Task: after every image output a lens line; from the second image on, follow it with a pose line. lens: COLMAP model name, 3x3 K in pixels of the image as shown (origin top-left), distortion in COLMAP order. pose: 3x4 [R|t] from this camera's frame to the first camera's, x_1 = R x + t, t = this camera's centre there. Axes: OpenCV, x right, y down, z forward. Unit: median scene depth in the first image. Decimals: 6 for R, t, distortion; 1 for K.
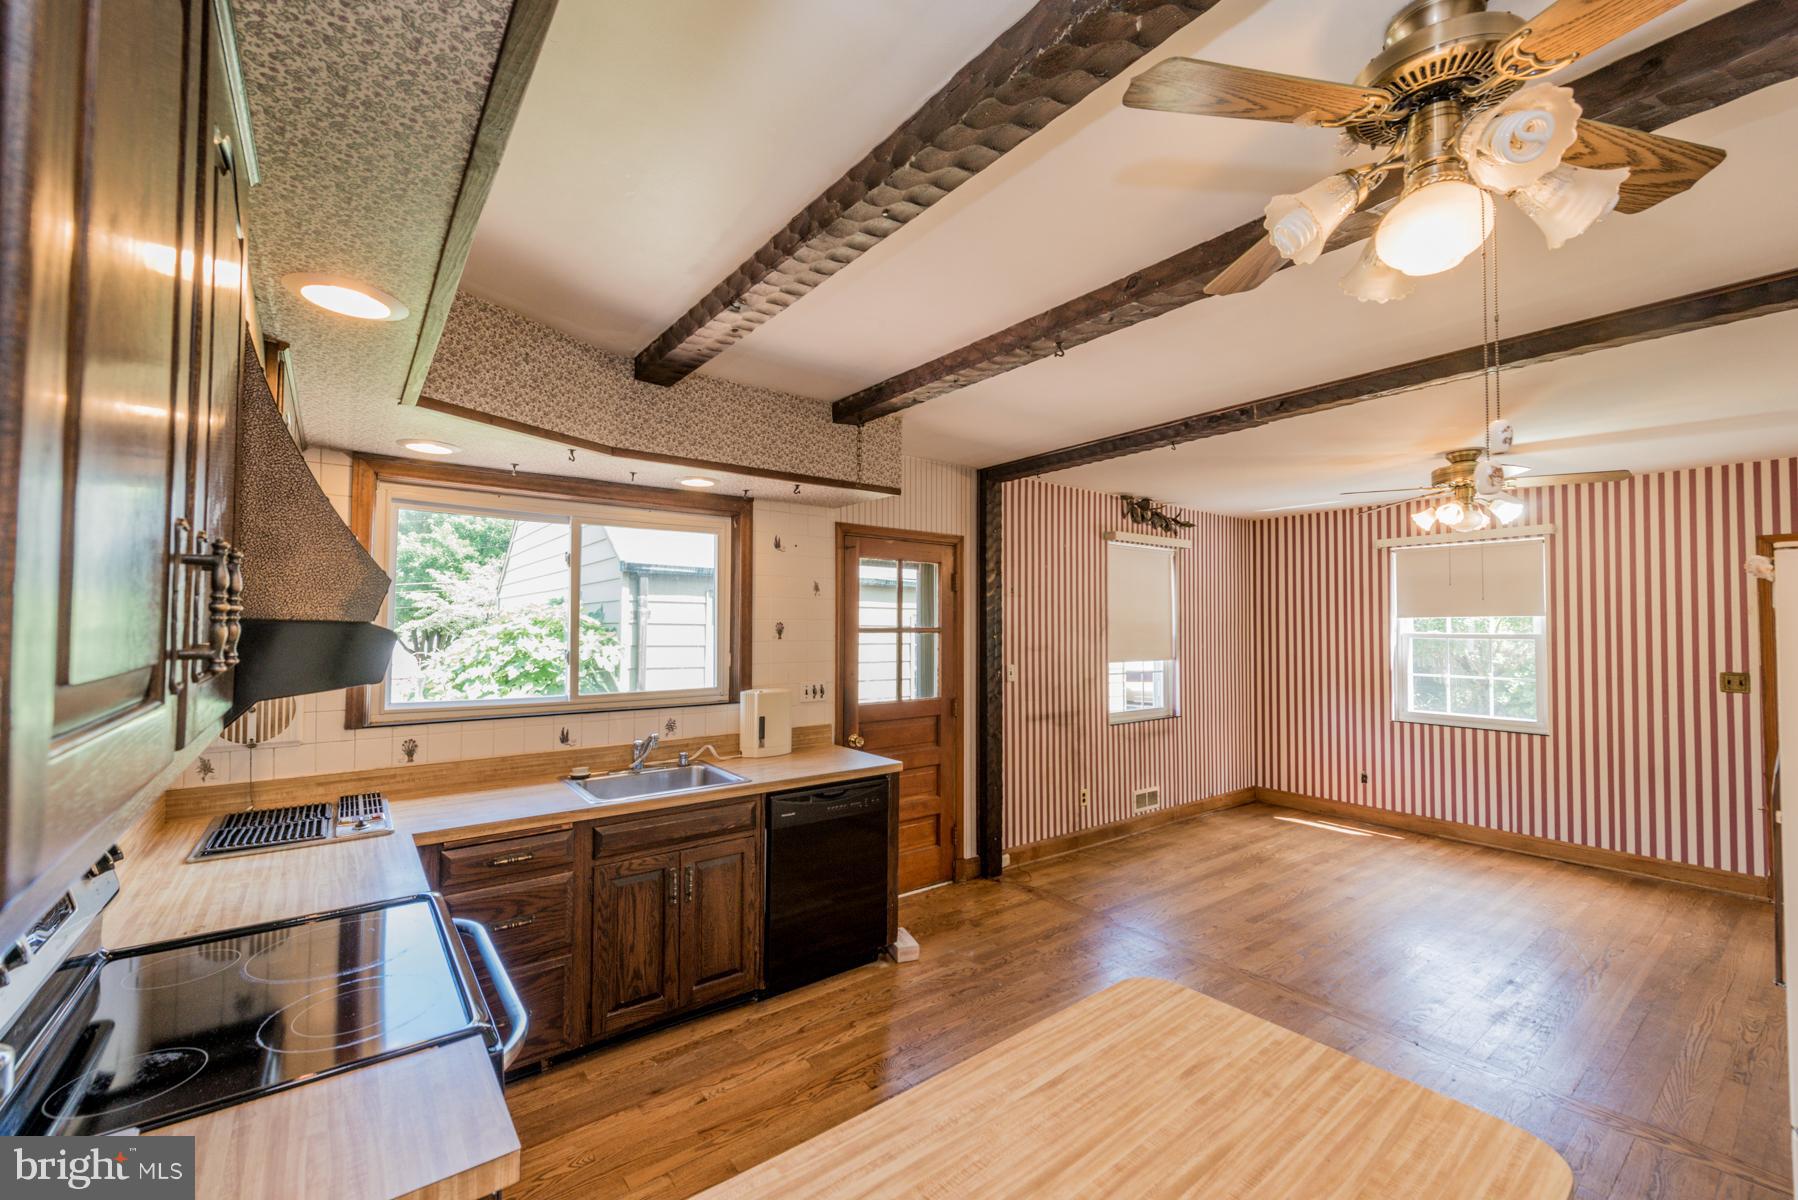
lens RADIAL K [[701.8, 0, 904.1], [0, 701.8, 600.4], [0, 0, 1]] dist [0.013314, -0.003252]
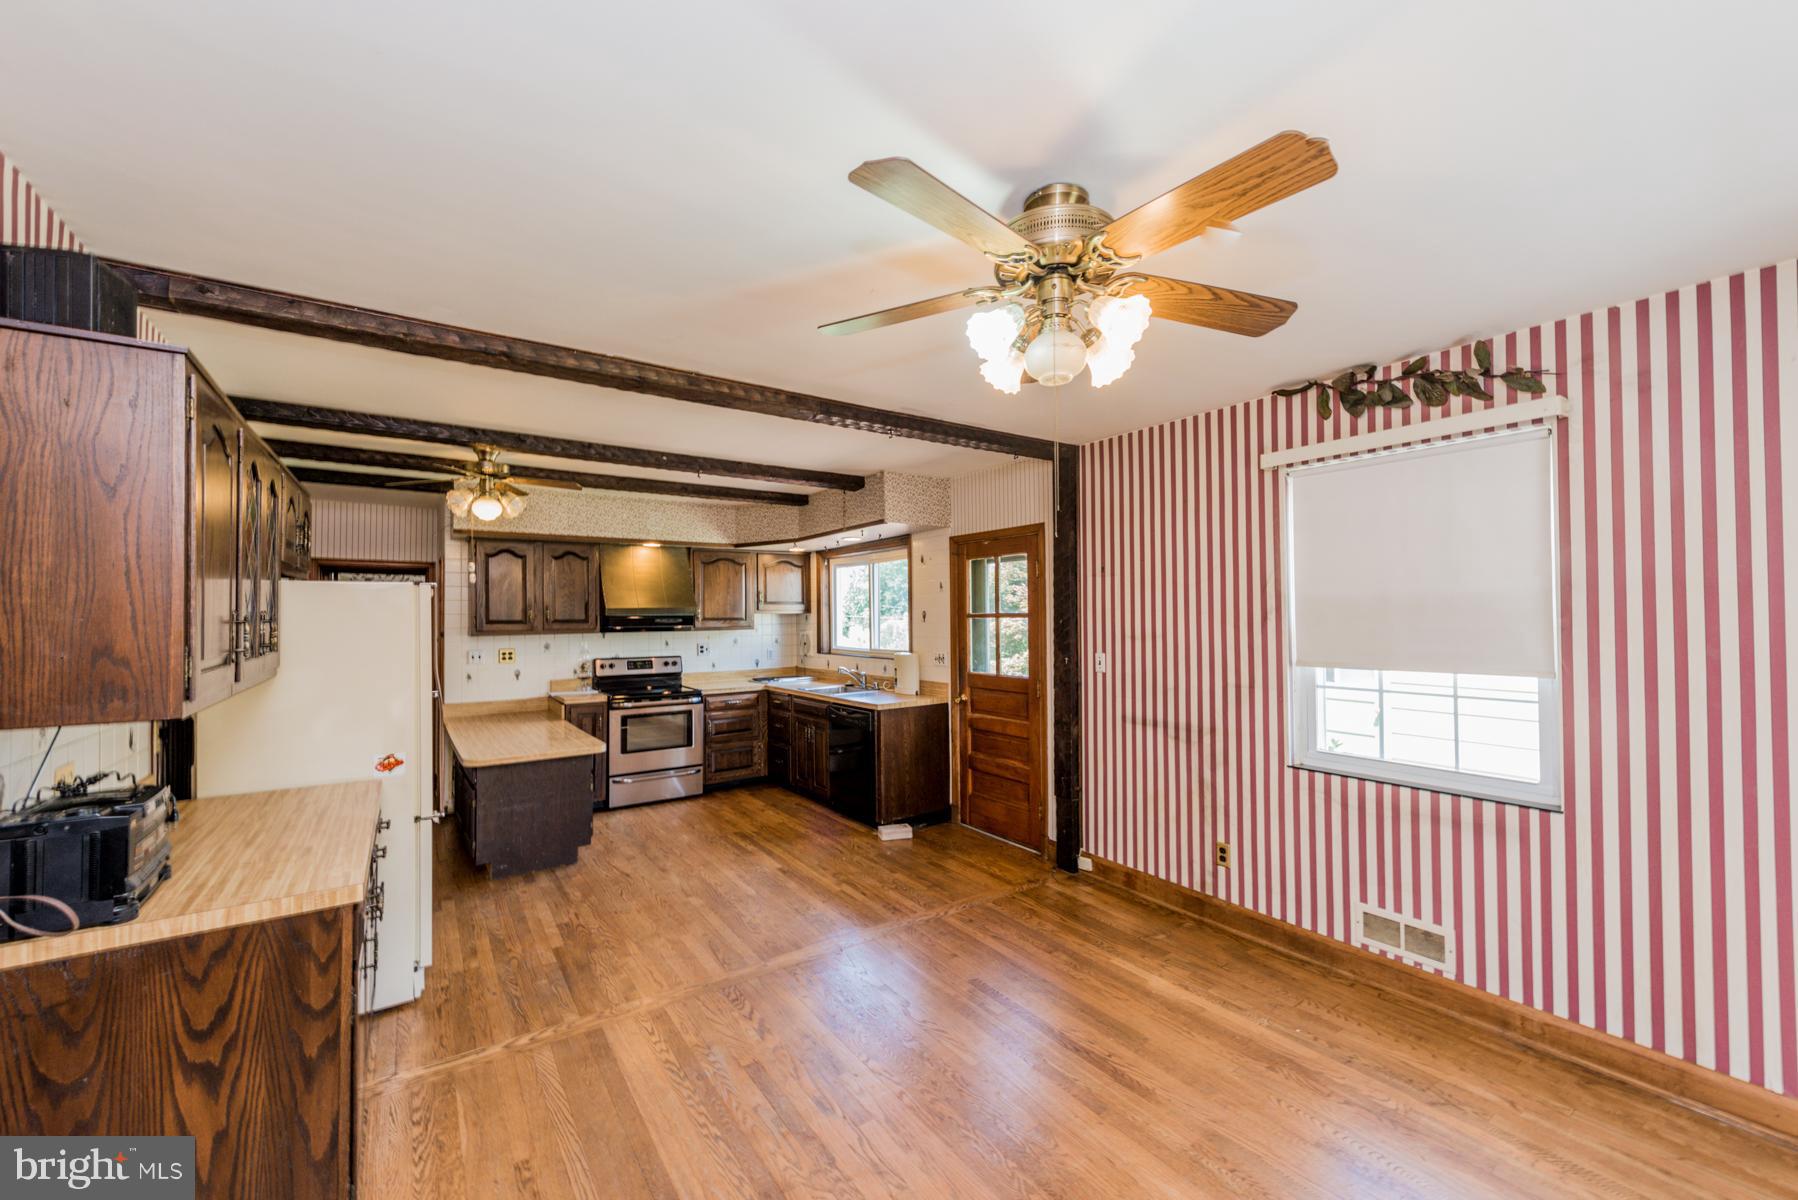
lens RADIAL K [[701.8, 0, 906.1], [0, 701.8, 602.2], [0, 0, 1]] dist [0.013314, -0.003252]
pose [[-0.027235, -0.020634, -0.999416, 1.181302], [0.049689, 0.998523, -0.021970, 0.038547], [0.998393, -0.050259, -0.026169, 0.879667]]
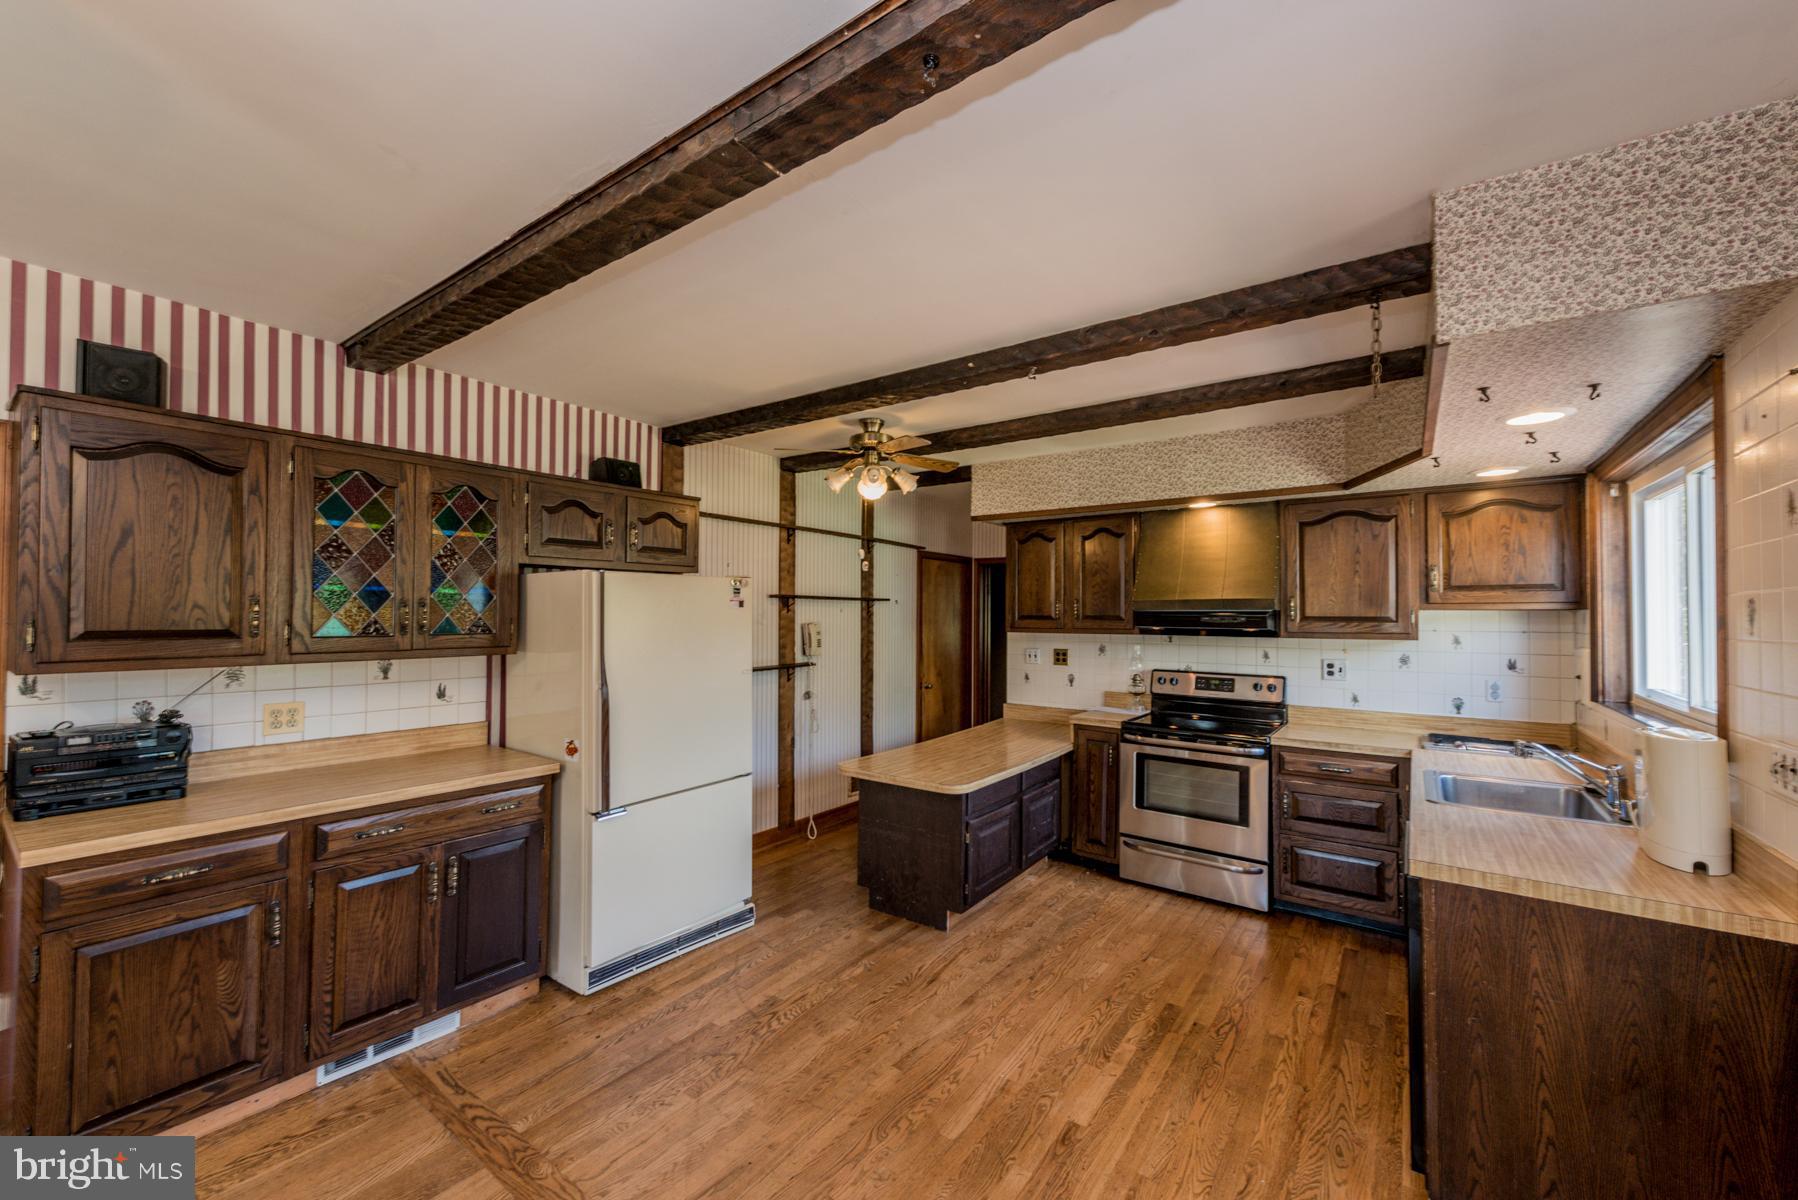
lens RADIAL K [[701.8, 0, 899.5], [0, 701.8, 603.6], [0, 0, 1]] dist [0.013314, -0.003252]
pose [[-0.955057, -0.015324, -0.296025, 0.418380], [0.001942, 0.998318, -0.057945, 0.052735], [0.296415, -0.055916, -0.953421, 1.115692]]
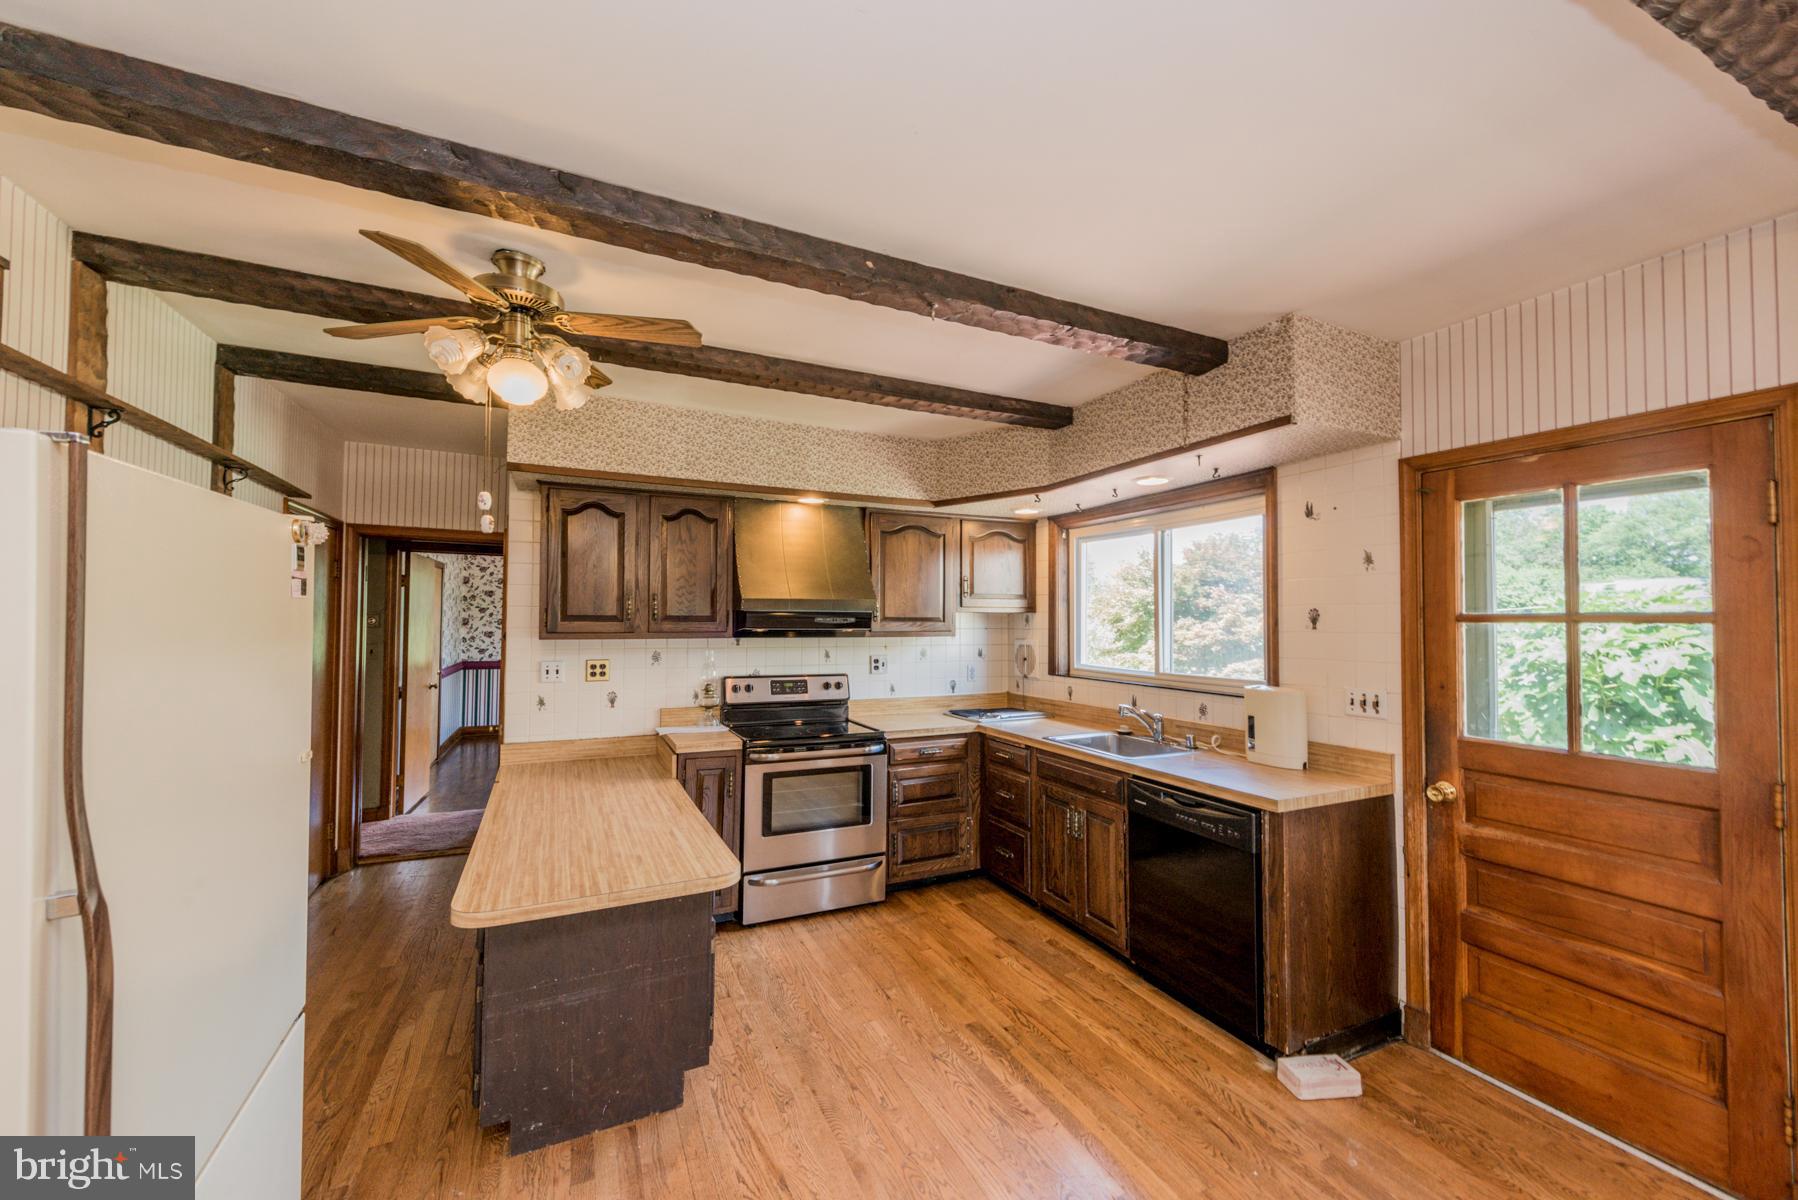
lens RADIAL K [[701.8, 0, 904.6], [0, 701.8, 604.4], [0, 0, 1]] dist [0.013314, -0.003252]
pose [[-0.195545, -0.026344, -0.980341, 0.615459], [0.032723, 0.998907, -0.033370, 0.033264], [0.980149, -0.038605, -0.194469, 0.614440]]
